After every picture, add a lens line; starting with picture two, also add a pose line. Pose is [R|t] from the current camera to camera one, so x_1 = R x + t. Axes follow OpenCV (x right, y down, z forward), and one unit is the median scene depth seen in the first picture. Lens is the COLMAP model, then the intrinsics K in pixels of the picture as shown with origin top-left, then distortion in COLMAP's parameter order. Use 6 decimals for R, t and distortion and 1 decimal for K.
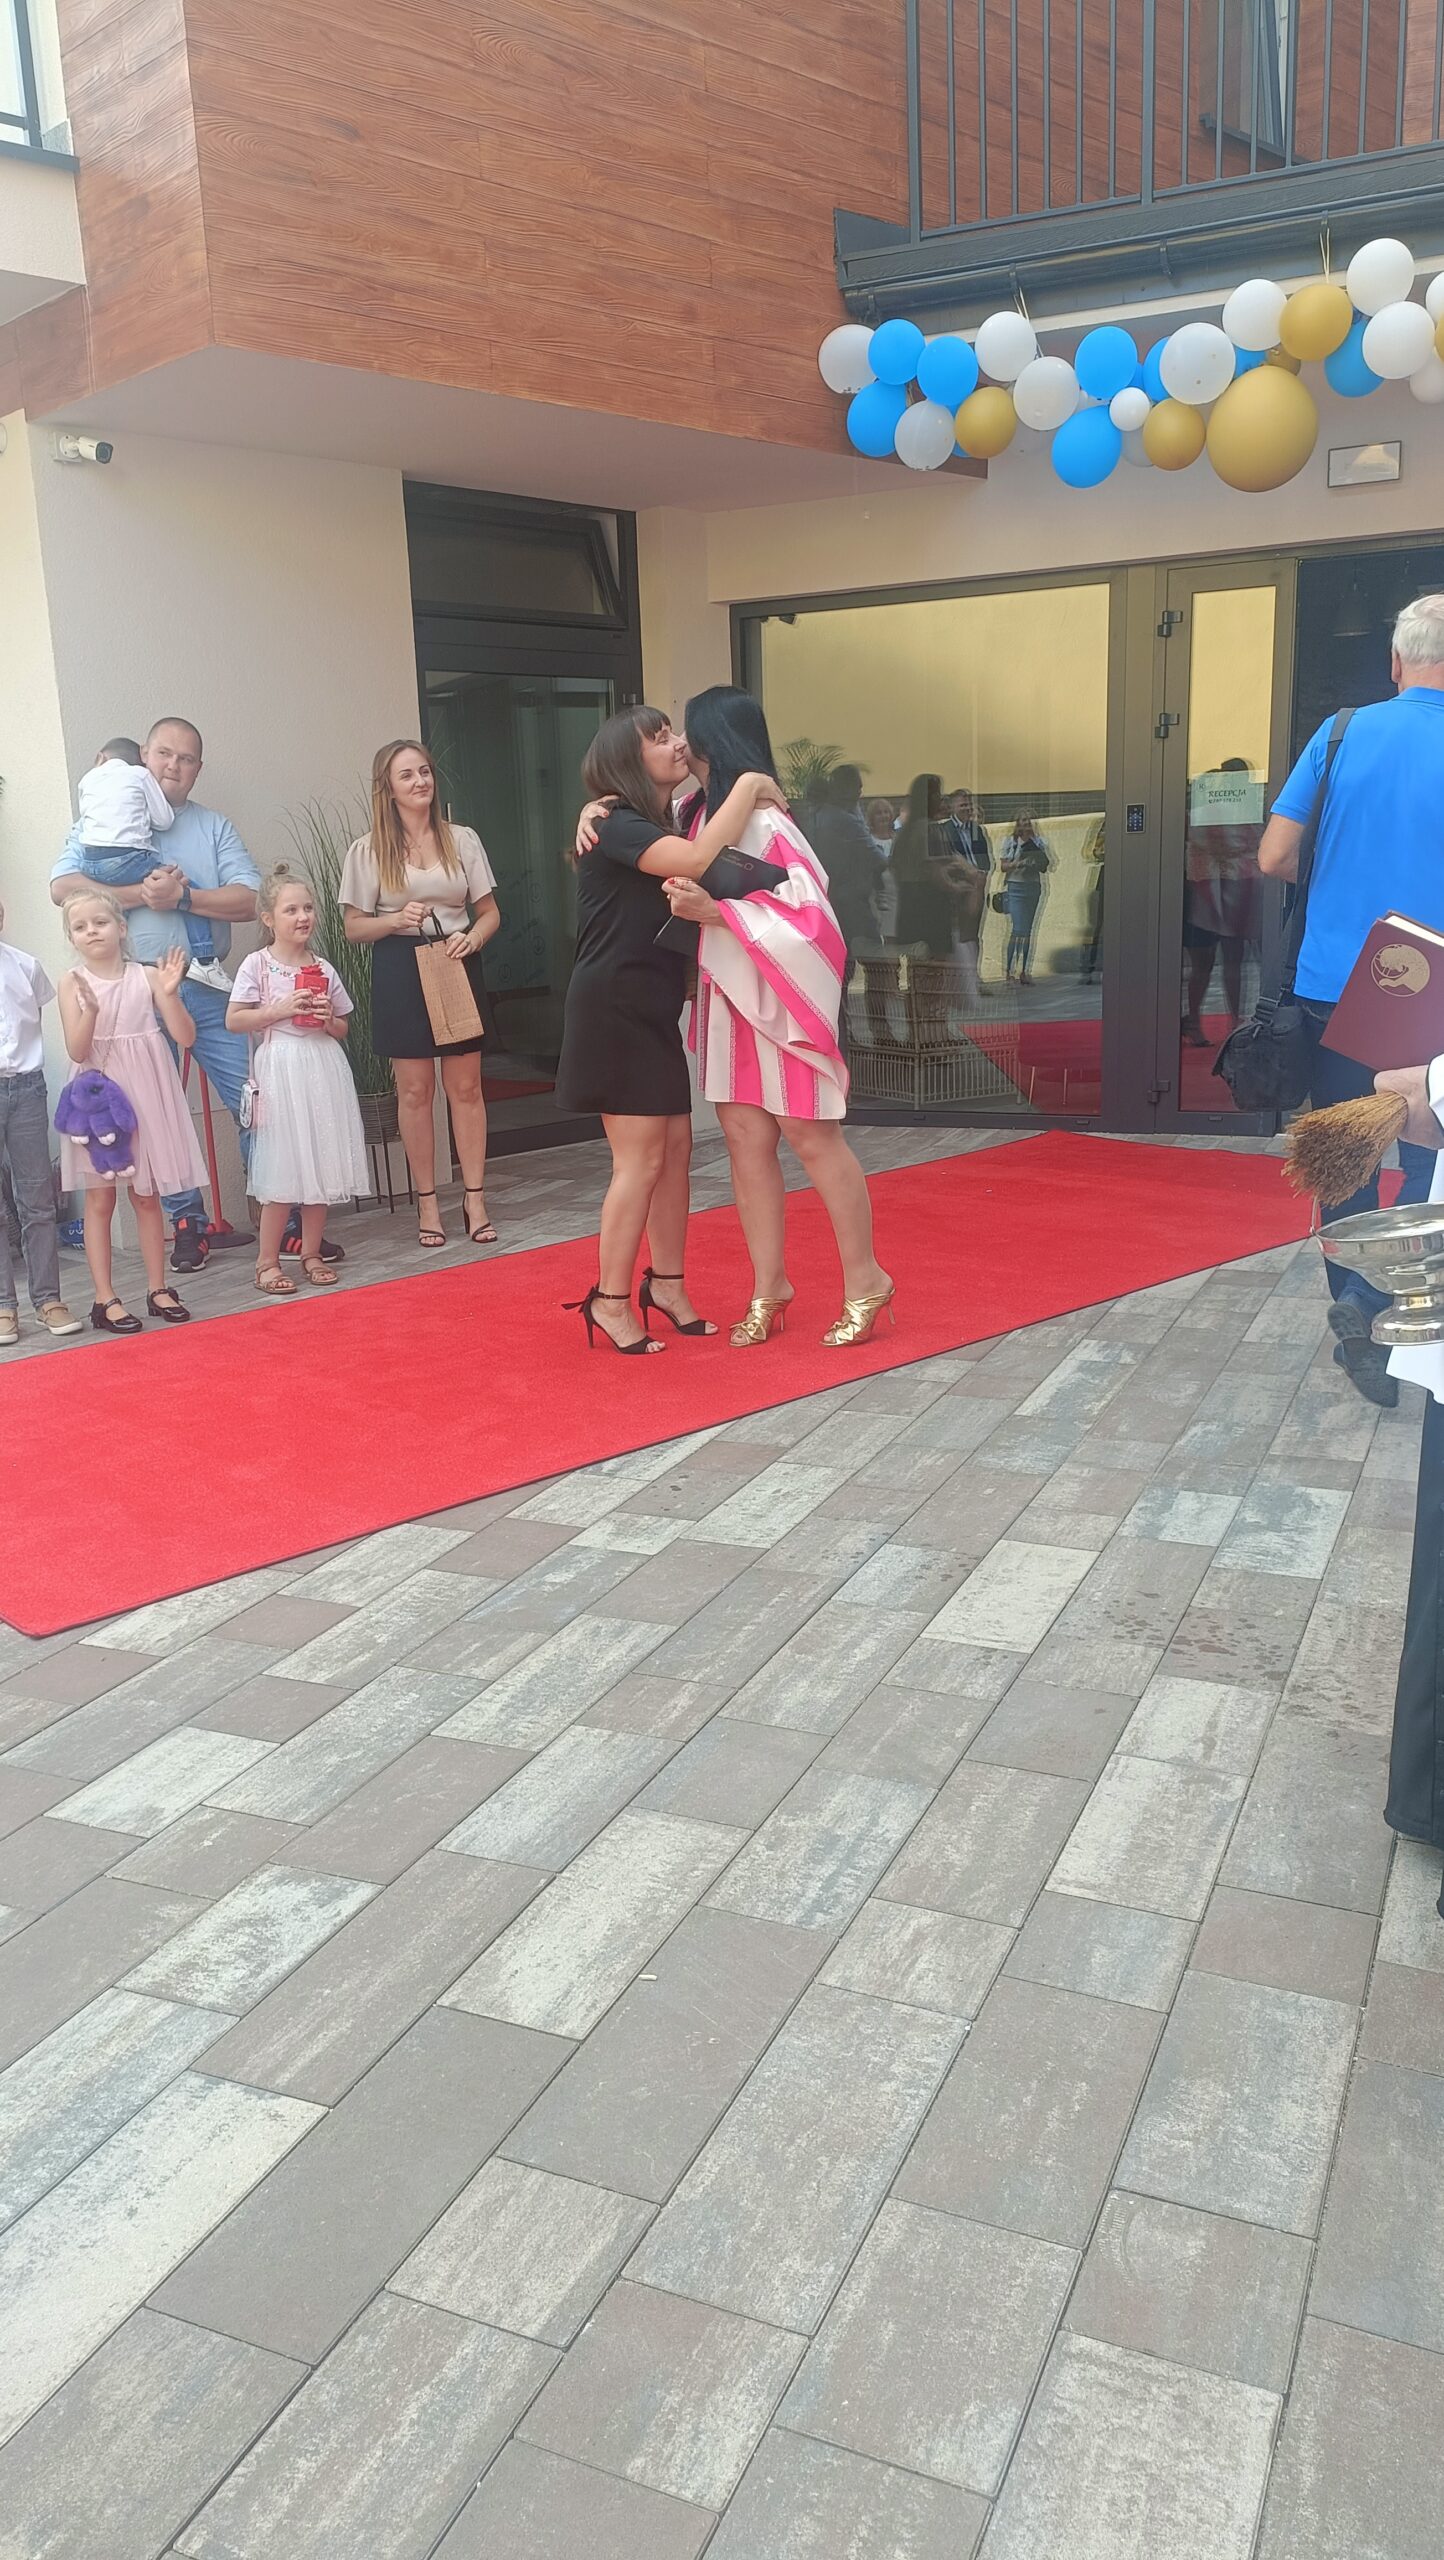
lens RADIAL K [[1871.9, 0, 718.6], [0, 1871.9, 1285.1], [0, 0, 1]] dist [0.056486, -0.065286]
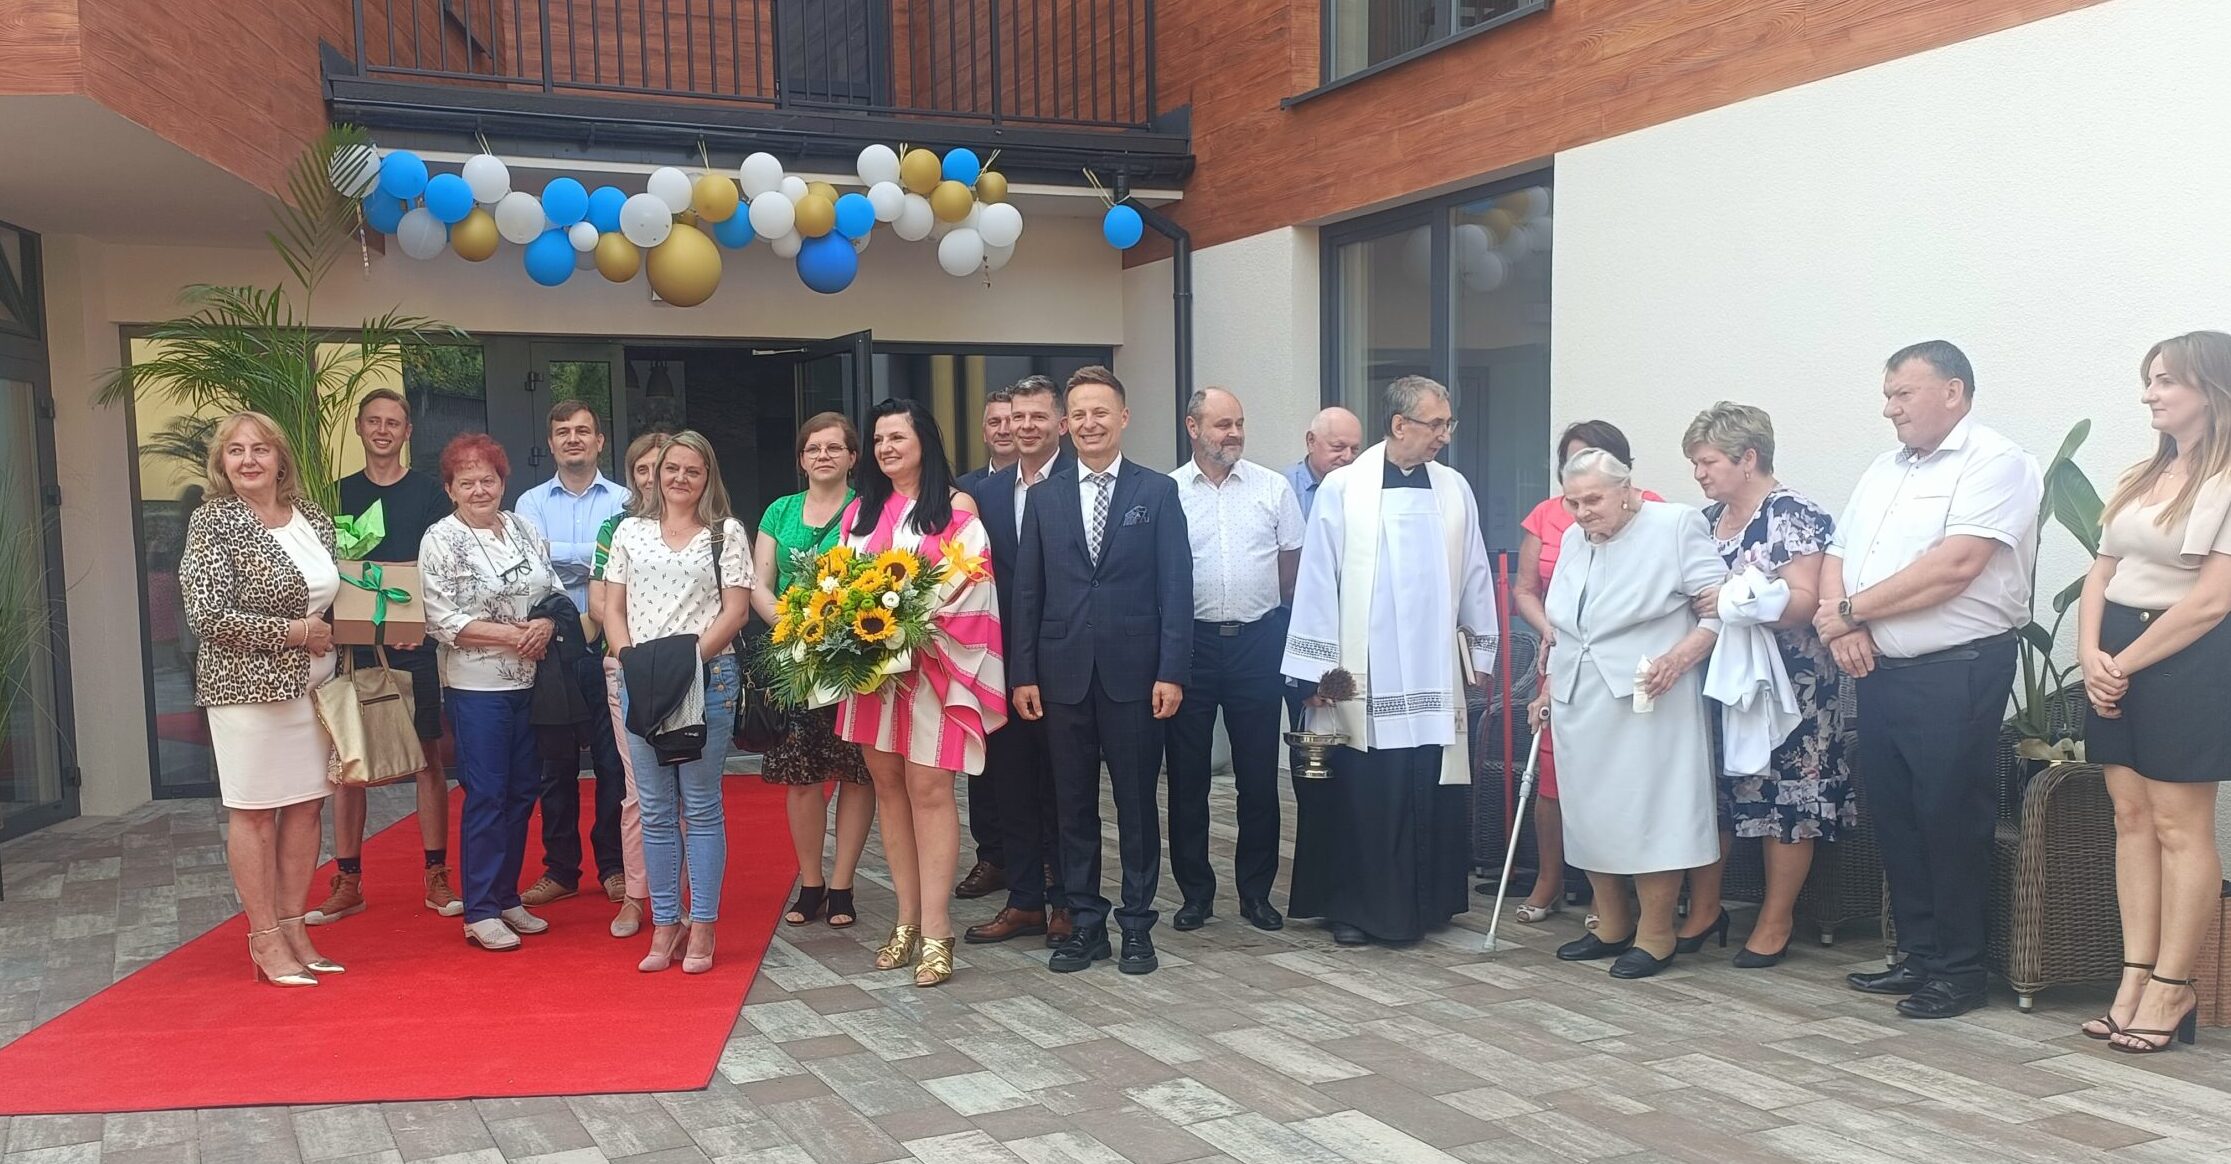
lens RADIAL K [[1876.5, 0, 987.5], [0, 1876.5, 683.9], [0, 0, 1]] dist [0.050993, -0.024857]
pose [[0.665772, -0.043497, 0.744886, -1.350994], [0.166401, 0.981813, -0.091396, 0.063437], [-0.727364, 0.184798, 0.660902, -0.116927]]
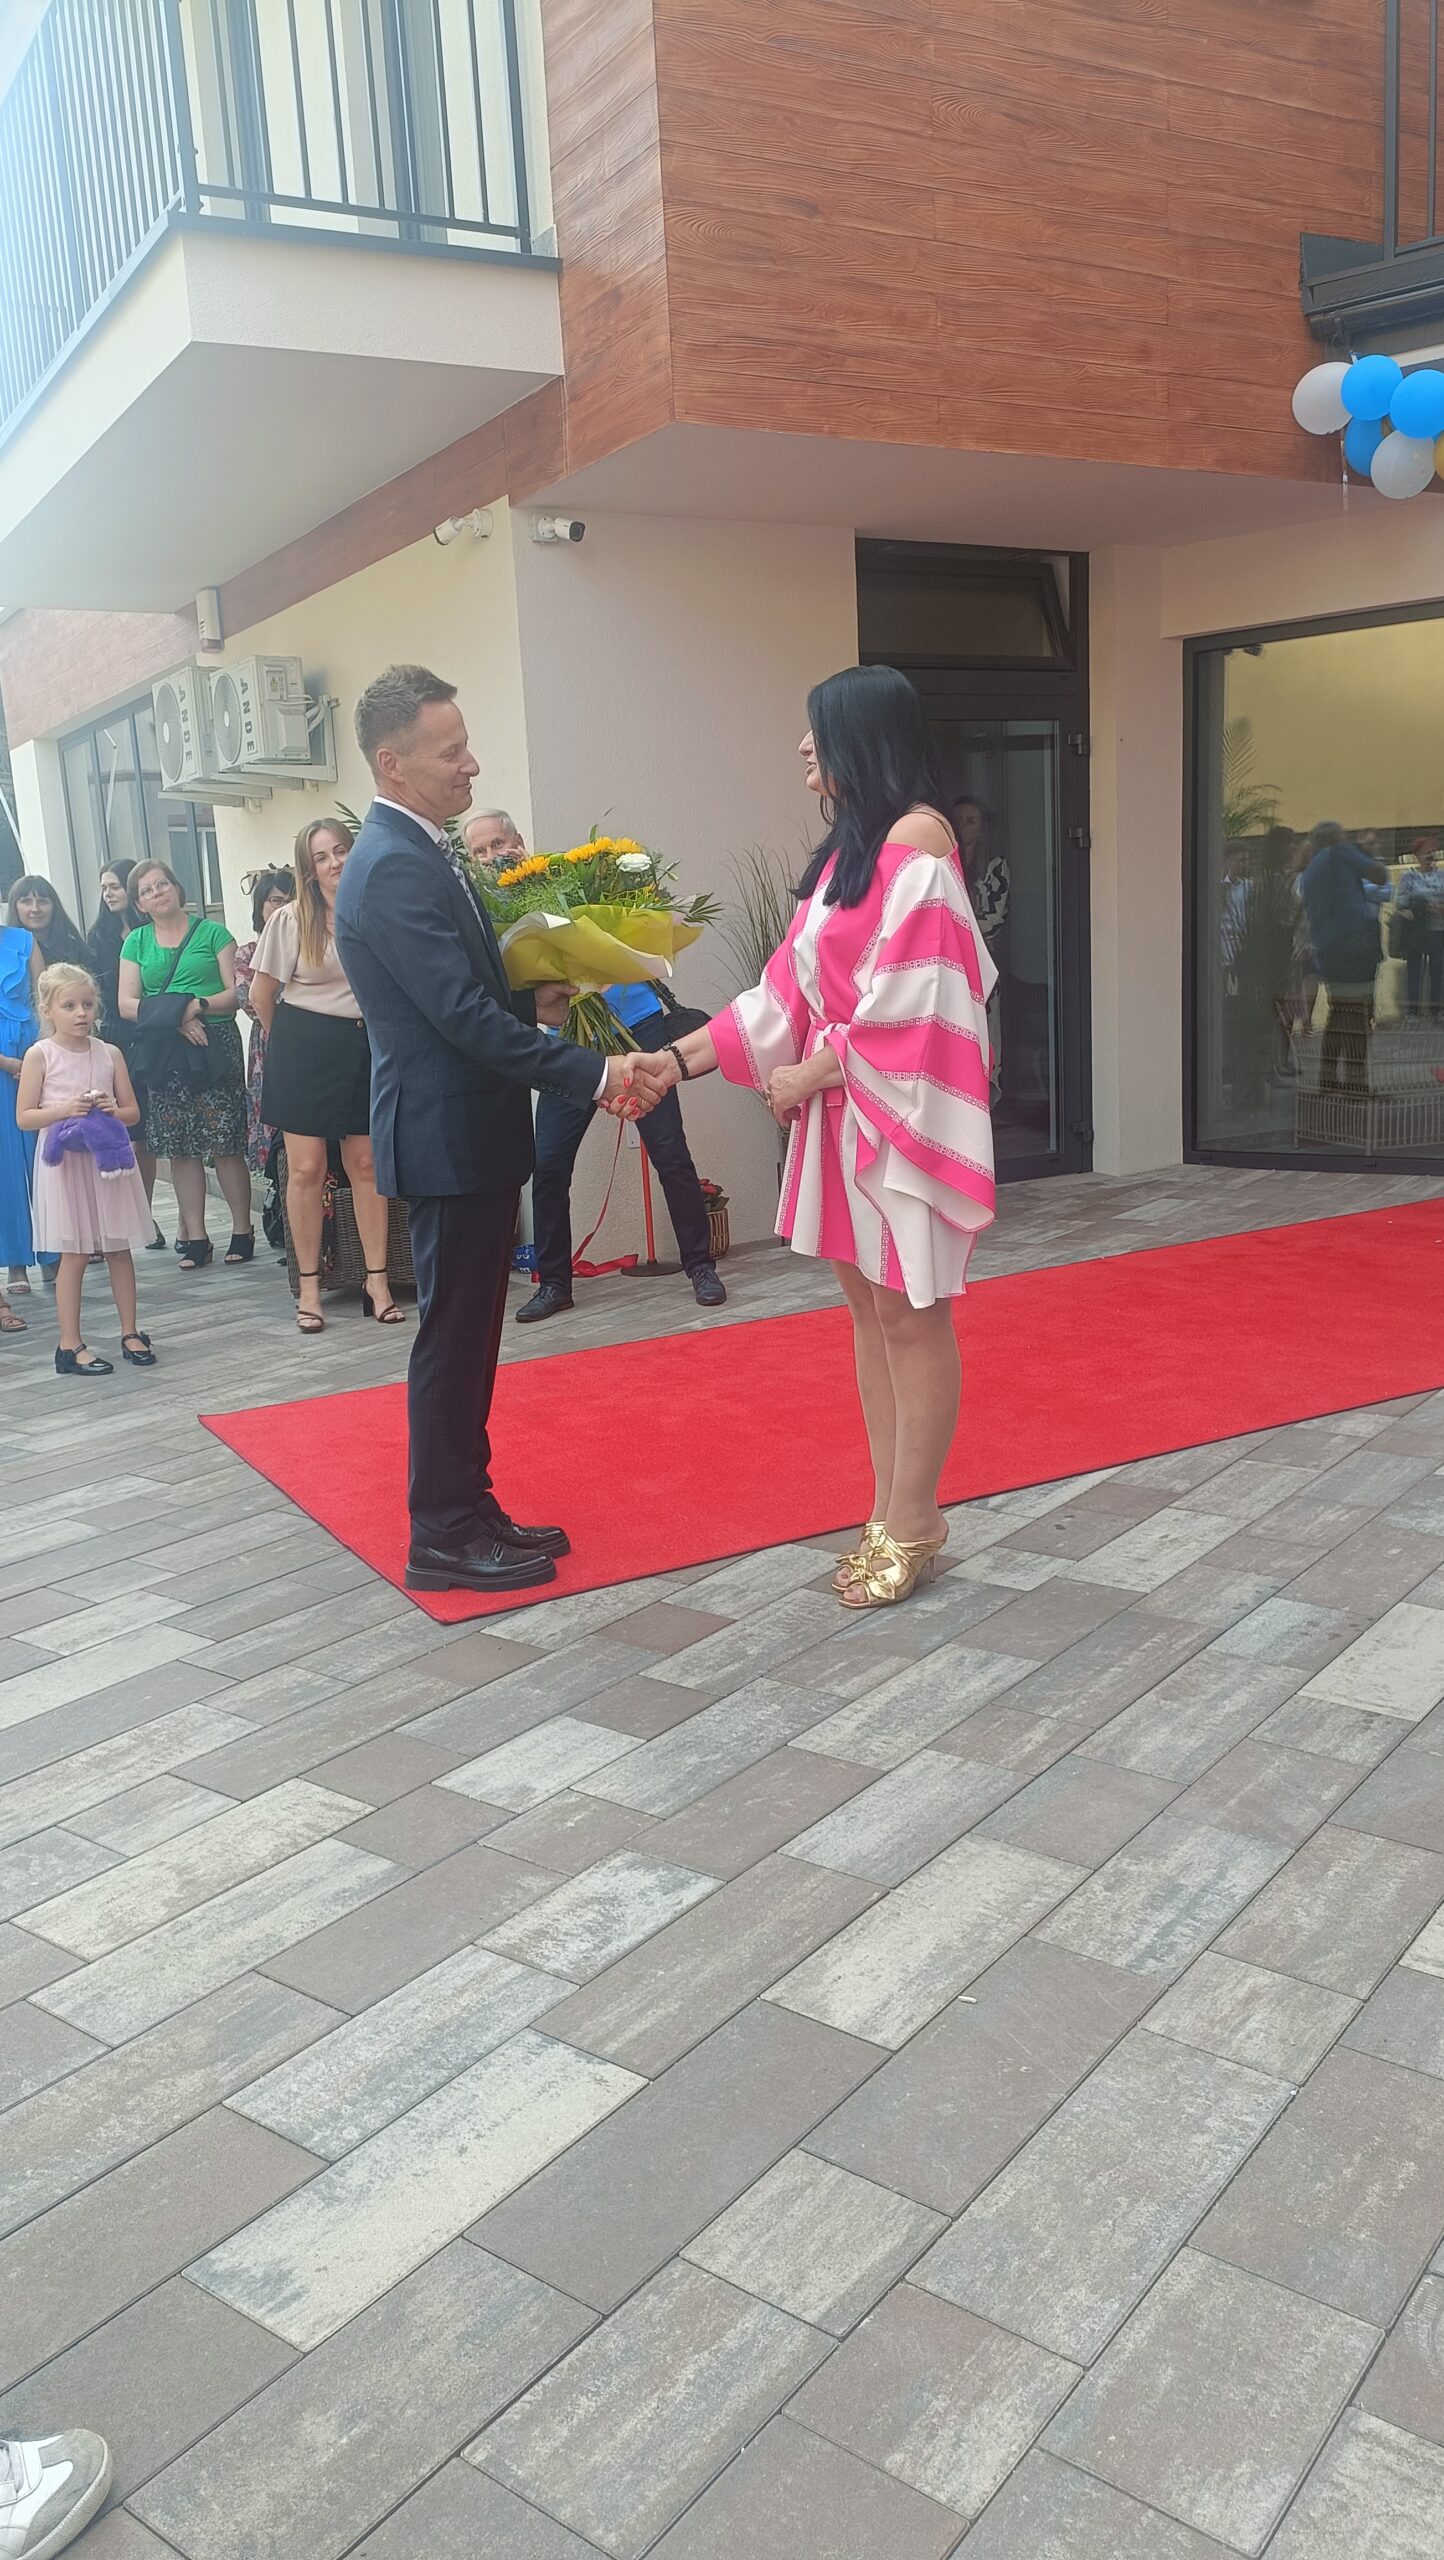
lens RADIAL K [[1871.9, 0, 713.3], [0, 1871.9, 1286.0], [0, 0, 1]] dist [0.056486, -0.065286]
pose [[0.970199, 0.033169, -0.240028, 0.043949], [-0.038605, 0.999093, -0.017980, 0.007698], [0.239213, 0.026710, 0.970600, -0.014443]]
